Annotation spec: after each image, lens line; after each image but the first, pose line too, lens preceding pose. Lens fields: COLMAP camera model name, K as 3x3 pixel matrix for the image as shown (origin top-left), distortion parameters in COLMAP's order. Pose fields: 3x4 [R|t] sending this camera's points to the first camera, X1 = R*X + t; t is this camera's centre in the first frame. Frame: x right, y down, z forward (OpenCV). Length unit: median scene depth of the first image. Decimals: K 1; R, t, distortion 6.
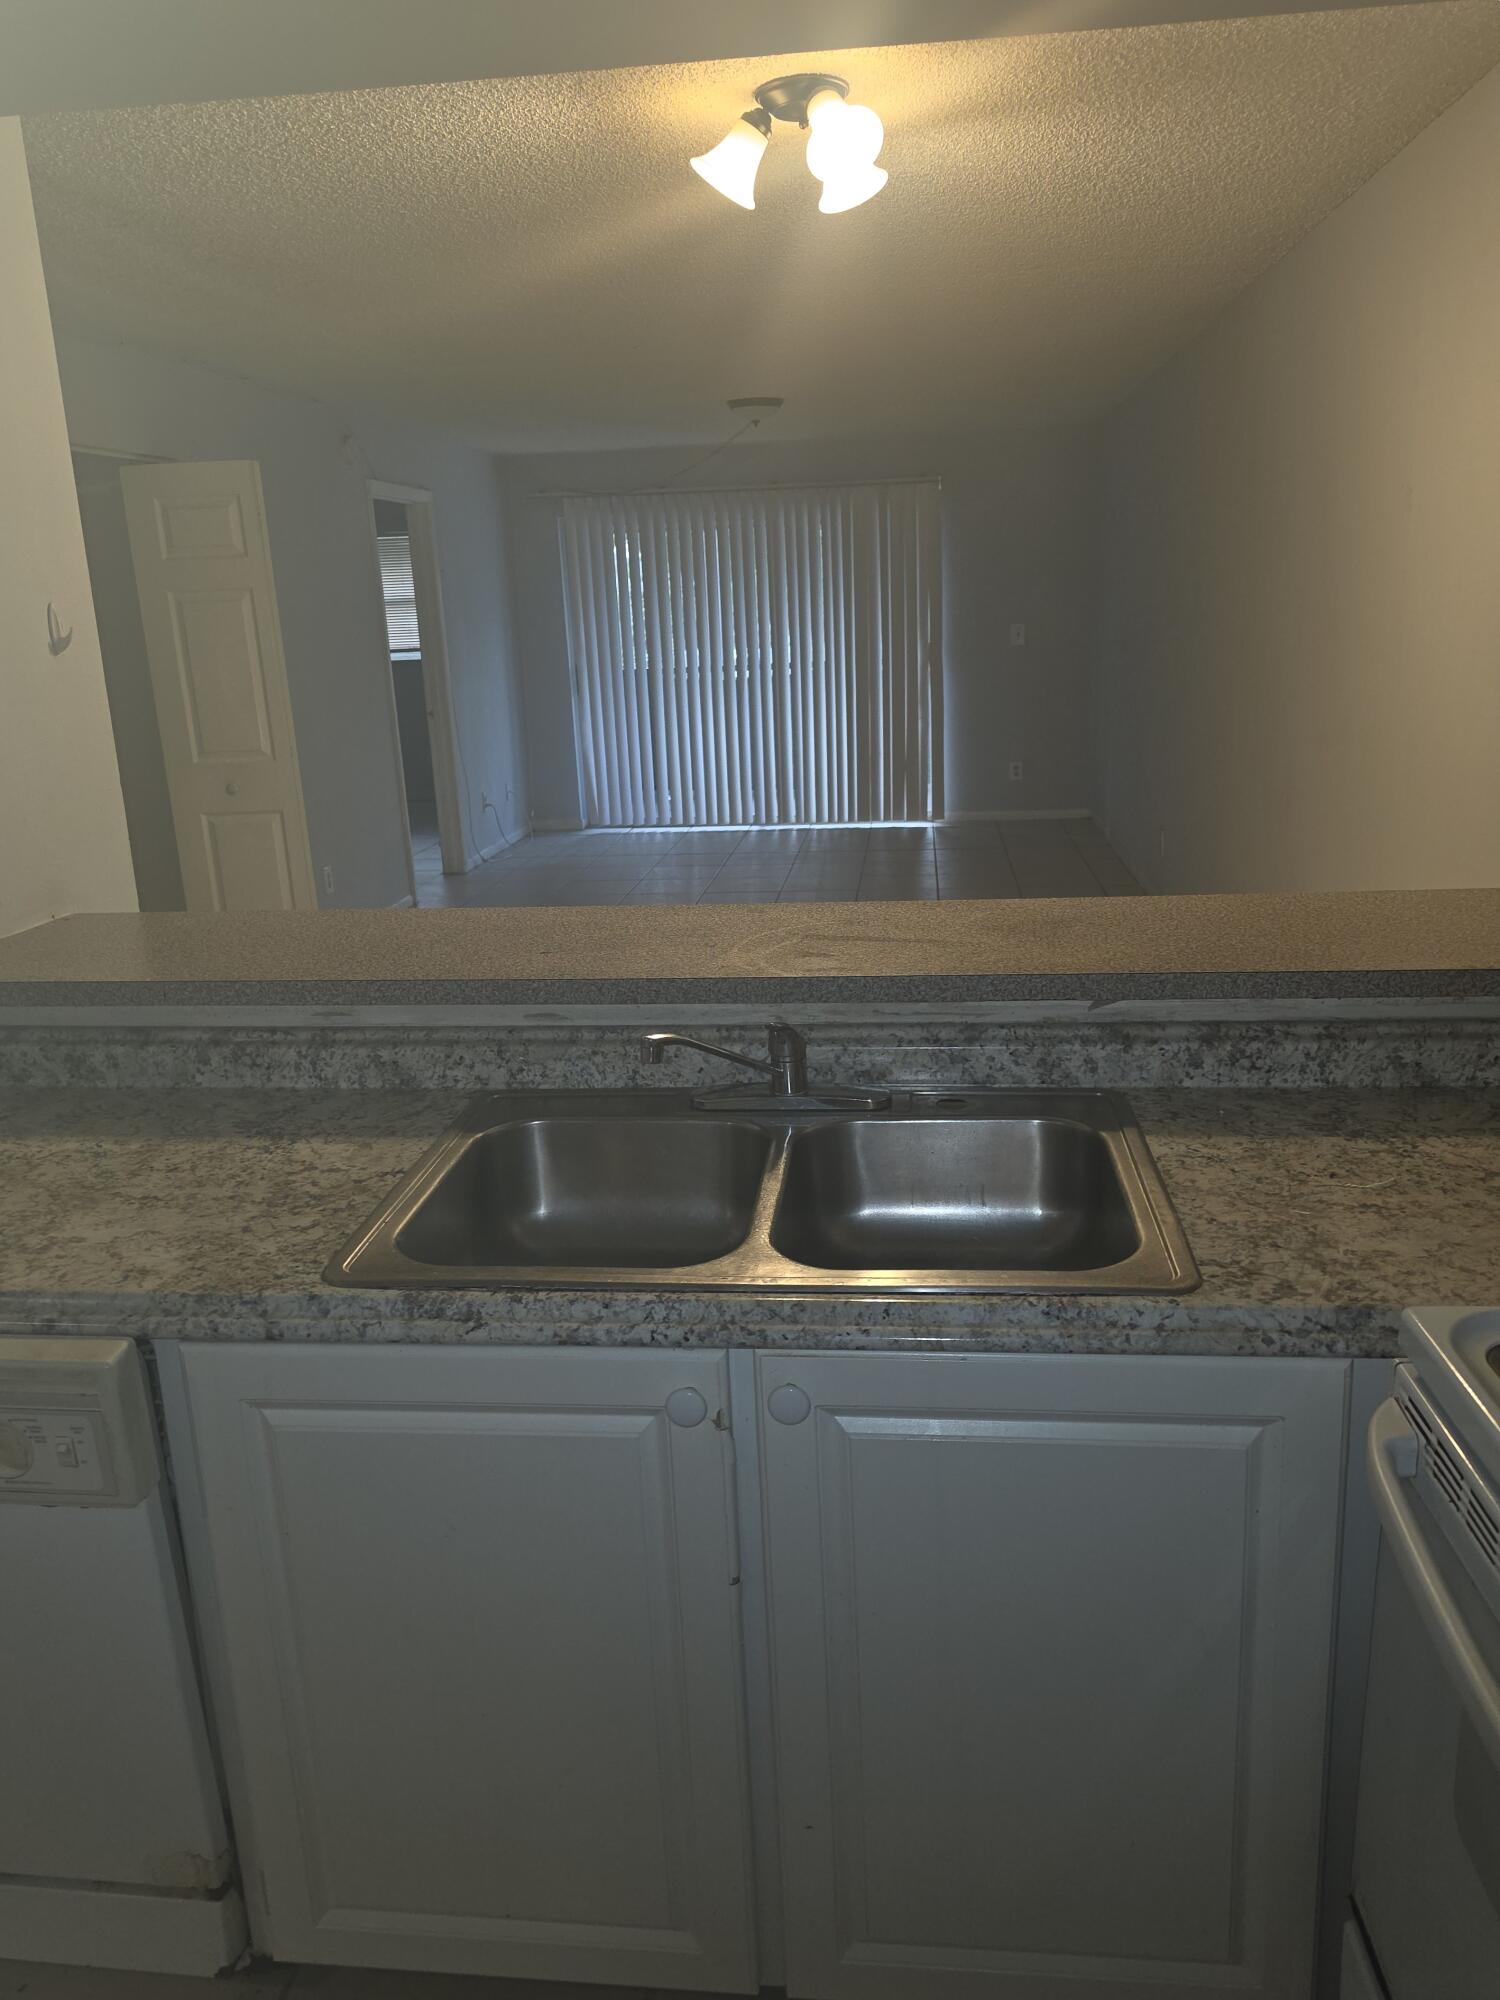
lens RADIAL K [[1425.0, 0, 743.0], [0, 1425.0, 992.0], [0, 0, 1]] dist [0.008948, -0.001855]
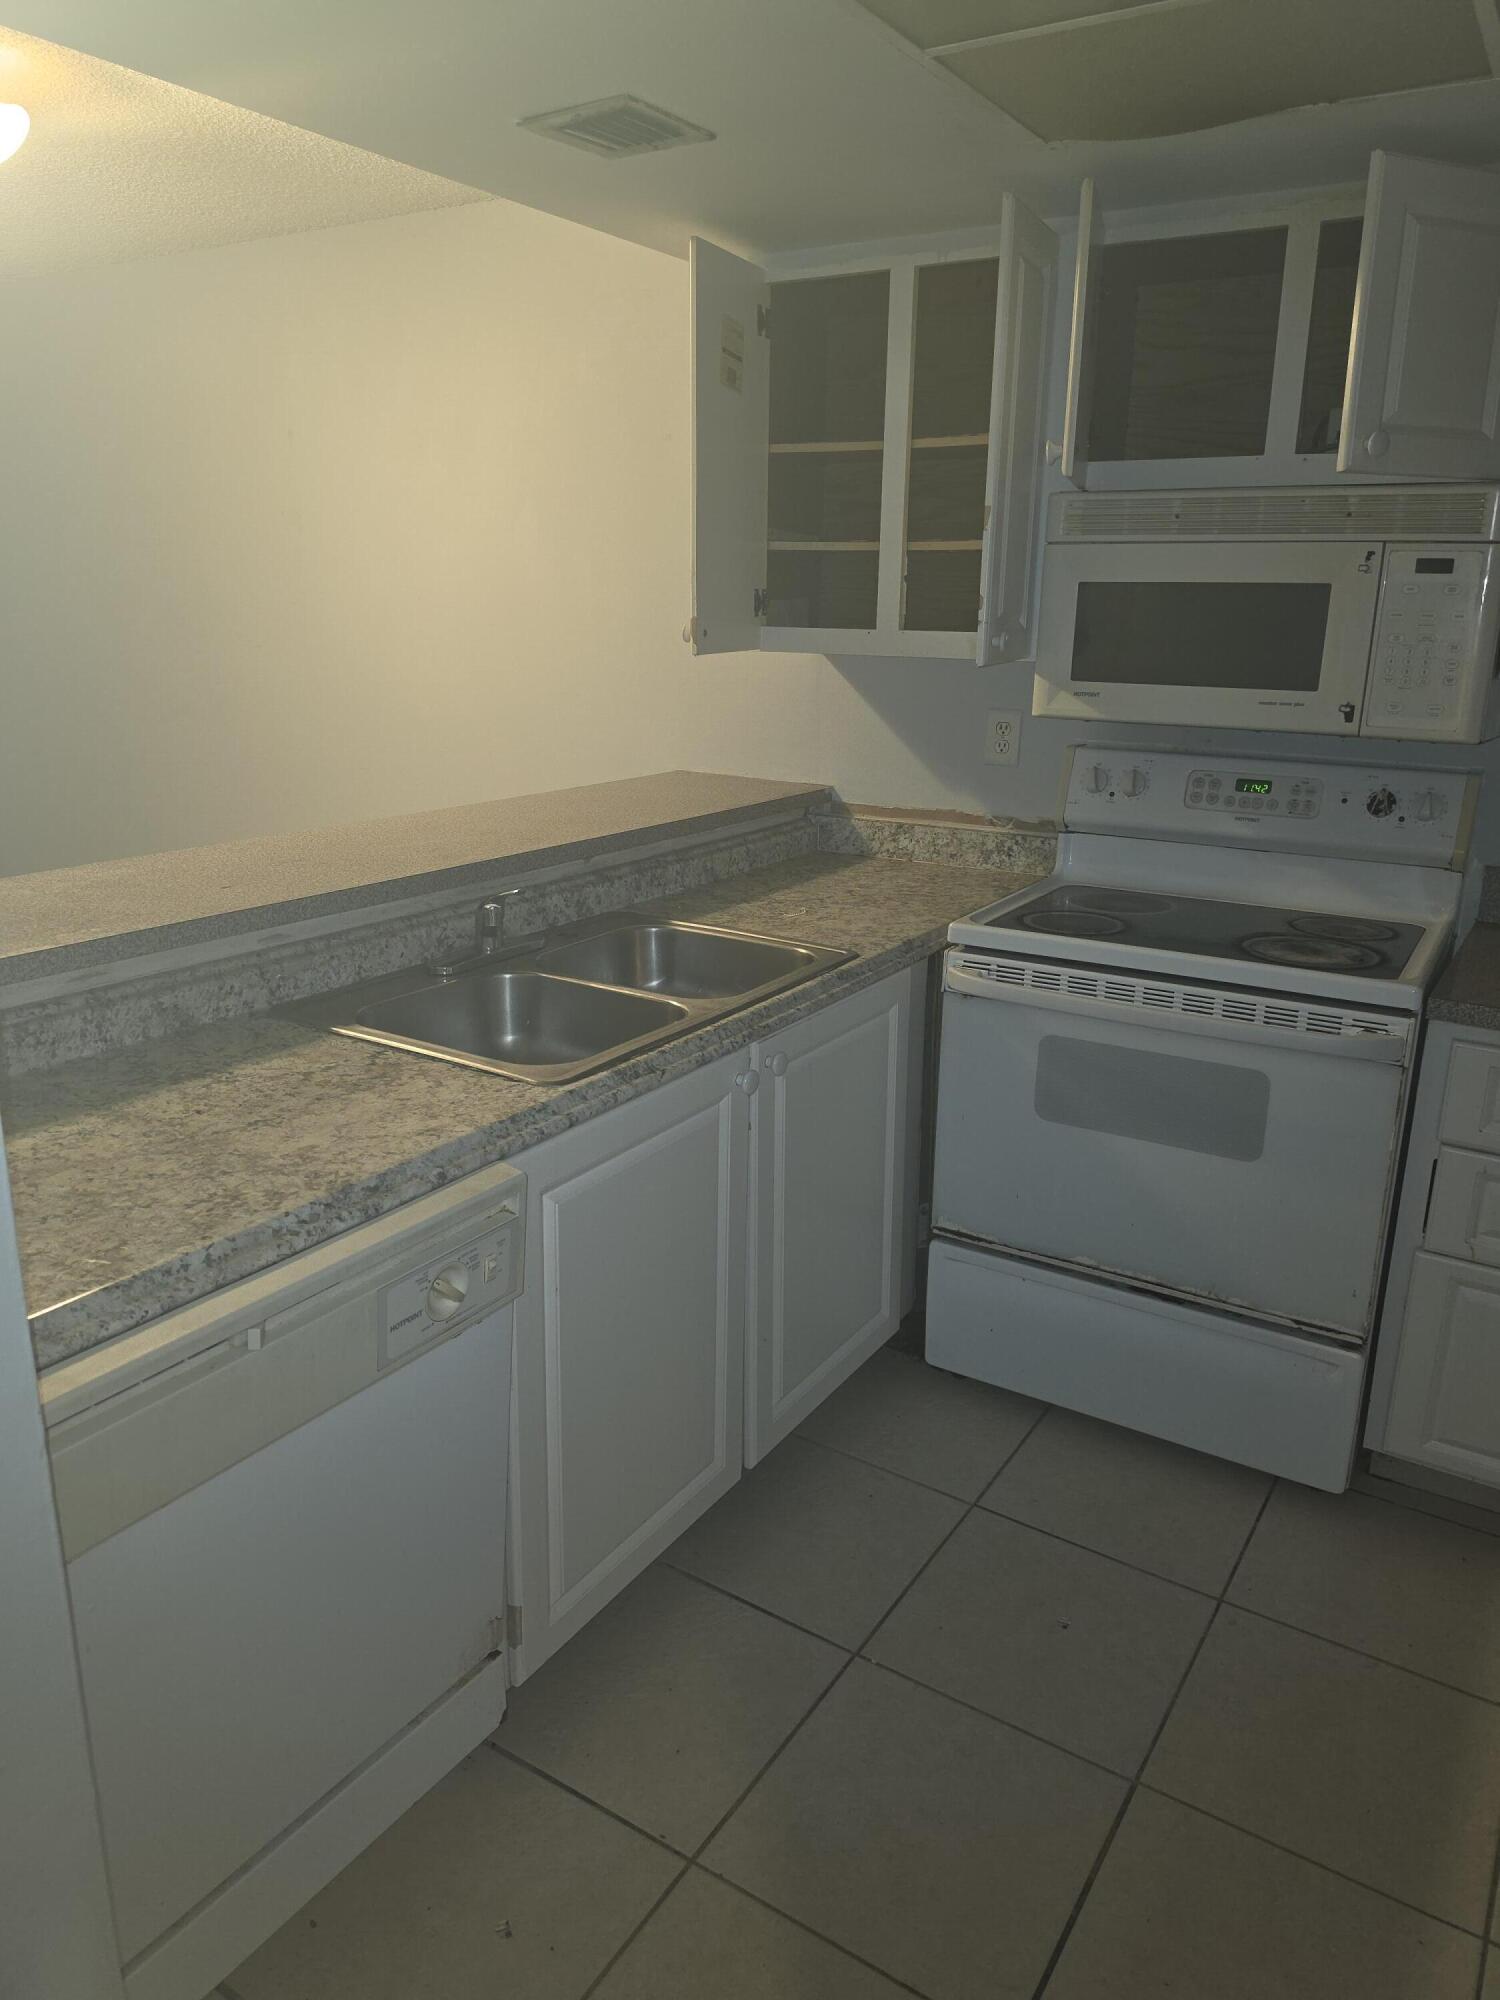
lens RADIAL K [[1425.0, 0, 739.3], [0, 1425.0, 1004.4], [0, 0, 1]] dist [0.008948, -0.001855]
pose [[0.440523, -0.201420, 0.874854, -0.978204], [0.203239, 0.971580, 0.121351, 0.006629], [-0.874433, 0.124347, 0.468940, 0.173777]]
